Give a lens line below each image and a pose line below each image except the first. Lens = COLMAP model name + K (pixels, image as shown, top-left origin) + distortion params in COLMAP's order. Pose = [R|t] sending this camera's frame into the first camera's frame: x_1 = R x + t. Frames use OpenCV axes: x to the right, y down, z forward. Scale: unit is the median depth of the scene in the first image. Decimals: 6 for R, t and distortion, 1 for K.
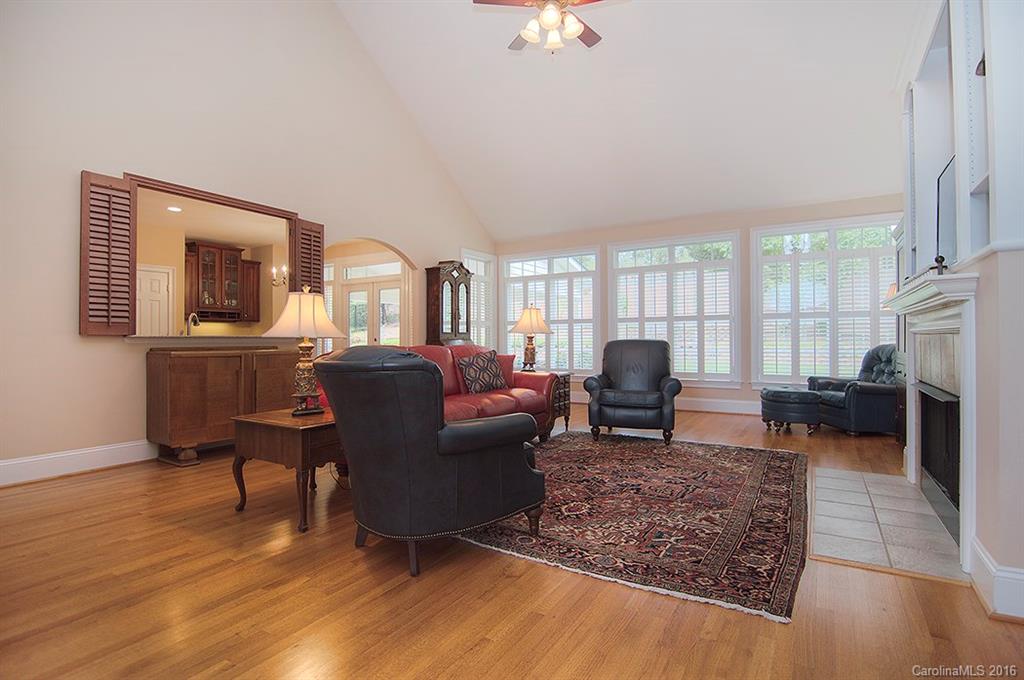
lens RADIAL K [[504.9, 0, 512.0], [0, 504.9, 340.0], [0, 0, 1]] dist [-0.020538, -0.000962]
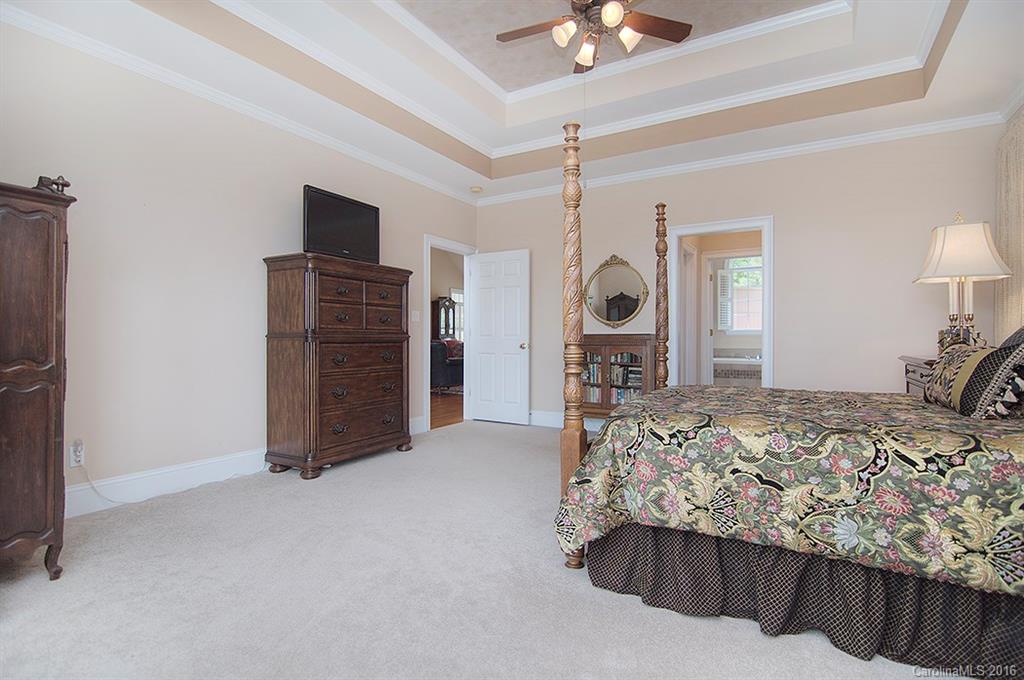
lens RADIAL K [[504.9, 0, 512.0], [0, 504.9, 340.0], [0, 0, 1]] dist [-0.020538, -0.000962]
pose [[0.999692, 0.003486, 0.024560, 0.085111], [-0.003691, 0.999959, 0.008302, -0.009052], [-0.024530, -0.008391, 0.999664, -0.902930]]
